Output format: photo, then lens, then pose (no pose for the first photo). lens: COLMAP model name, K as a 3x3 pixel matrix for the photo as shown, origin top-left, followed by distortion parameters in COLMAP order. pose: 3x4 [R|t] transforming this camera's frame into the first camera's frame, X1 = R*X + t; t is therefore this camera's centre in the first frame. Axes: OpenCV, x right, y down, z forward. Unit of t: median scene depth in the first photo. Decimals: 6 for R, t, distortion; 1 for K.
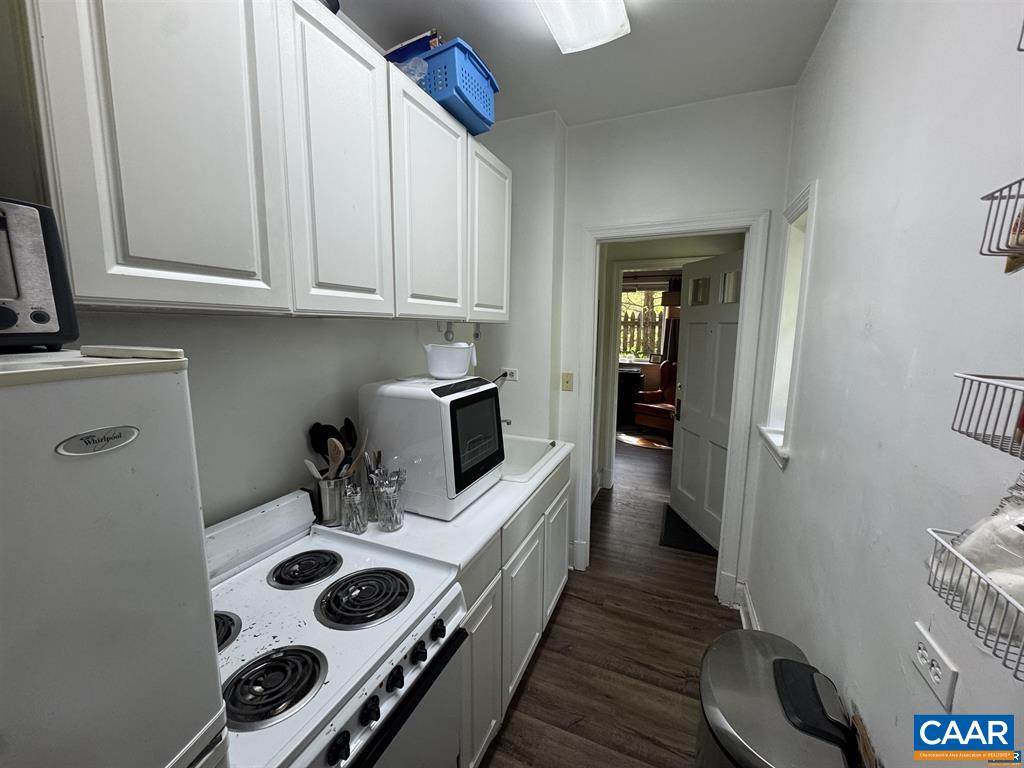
lens RADIAL K [[400.9, 0, 512.8], [0, 400.9, 384.3], [0, 0, 1]] dist [-0.000013, -0.000004]
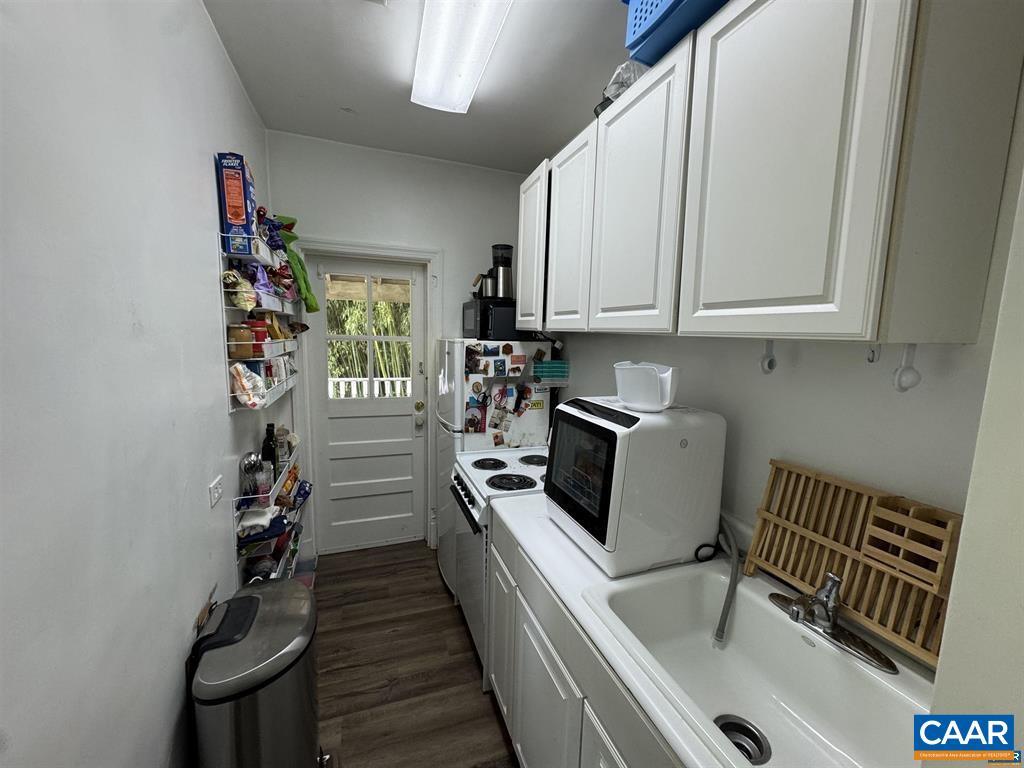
lens RADIAL K [[400.9, 0, 512.8], [0, 400.9, 384.3], [0, 0, 1]] dist [-0.000013, -0.000004]
pose [[-0.728539, 0.065811, -0.681835, 0.640986], [-0.117379, 0.968658, 0.218915, -0.237004], [0.674872, 0.239521, -0.697980, 1.626433]]
